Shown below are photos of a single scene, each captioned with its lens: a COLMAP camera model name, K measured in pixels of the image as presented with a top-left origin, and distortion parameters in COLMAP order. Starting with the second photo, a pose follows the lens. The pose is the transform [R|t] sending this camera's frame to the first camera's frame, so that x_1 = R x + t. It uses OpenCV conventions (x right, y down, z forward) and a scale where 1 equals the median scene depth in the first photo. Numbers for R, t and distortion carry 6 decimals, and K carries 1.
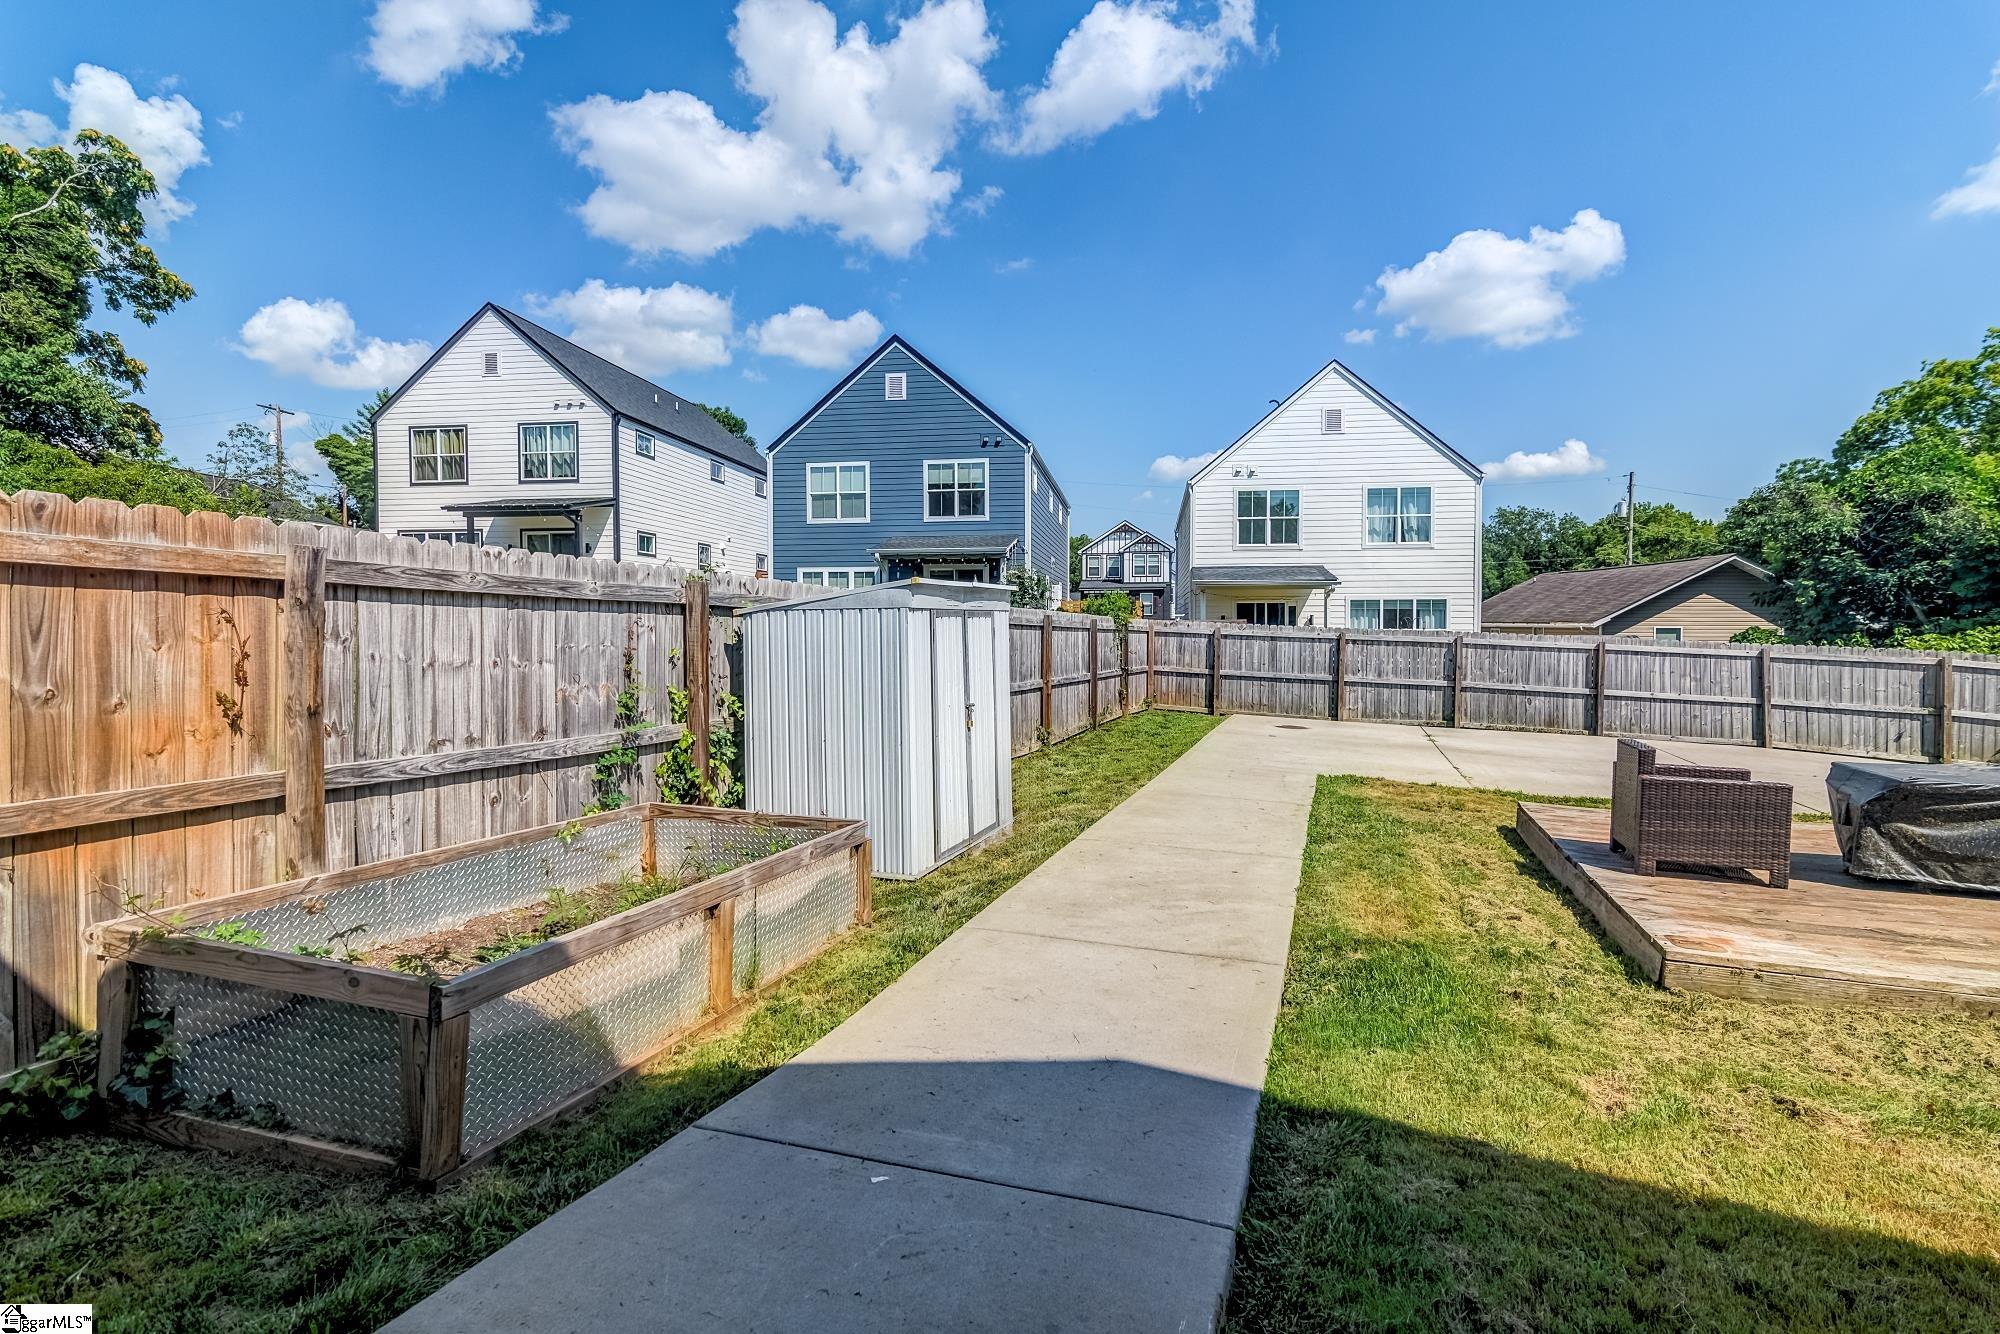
lens RADIAL K [[1061.4, 0, 908.7], [0, 1061.4, 659.8], [0, 0, 1]] dist [-0.001796, 0.001213]
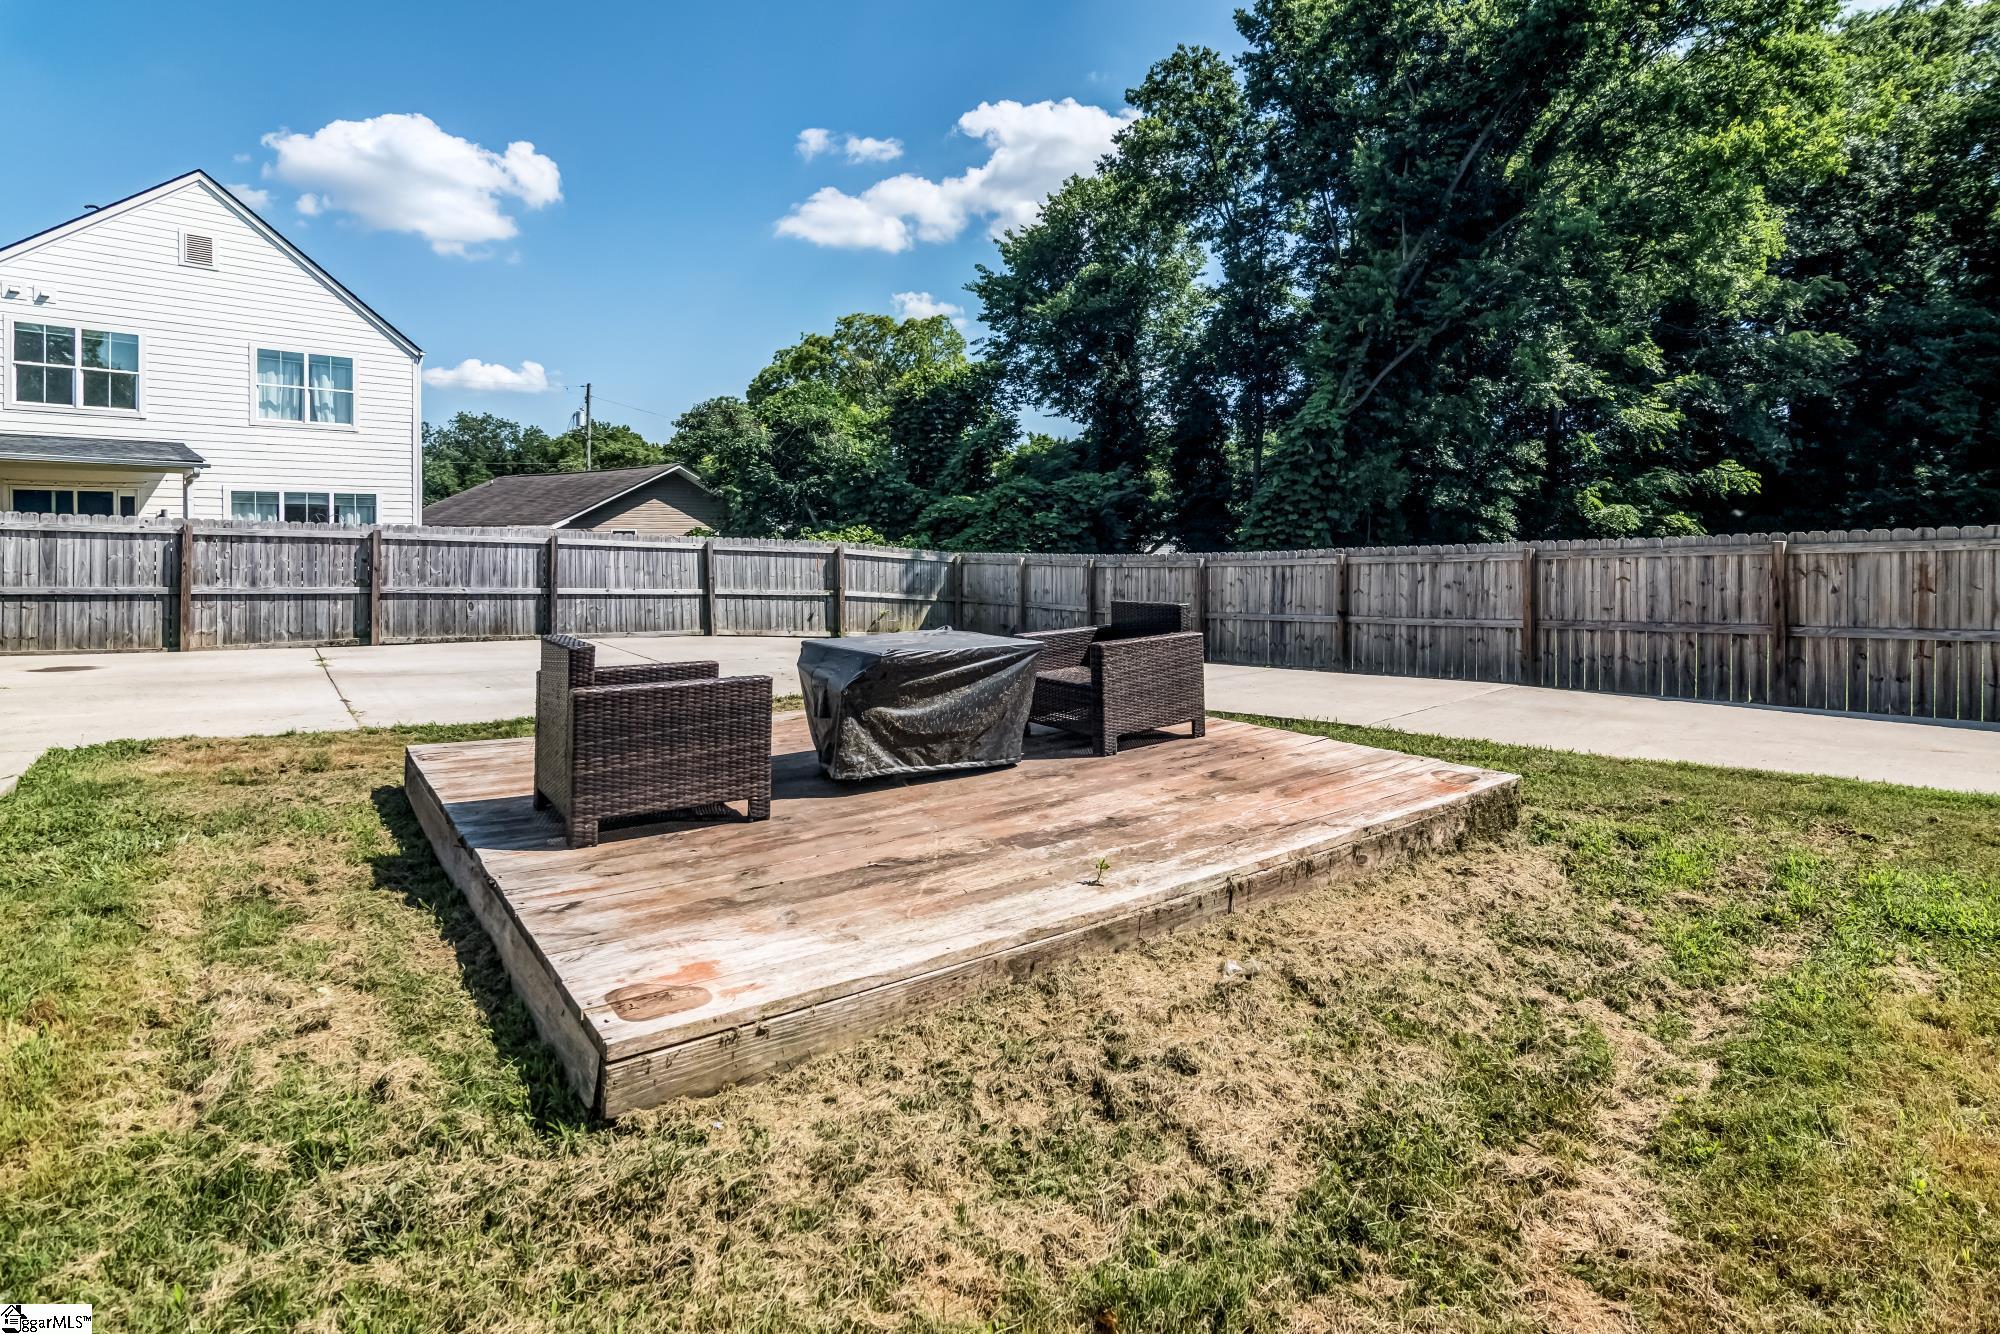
lens RADIAL K [[1051.5, 0, 1220.1], [0, 1051.5, 533.8], [0, 0, 1]] dist [-0.000126, 0.000379]
pose [[0.420692, 0.000952, 0.907203, 0.070314], [0.027084, 0.999541, -0.013609, 0.008706], [-0.906799, 0.030295, 0.420473, 0.095142]]
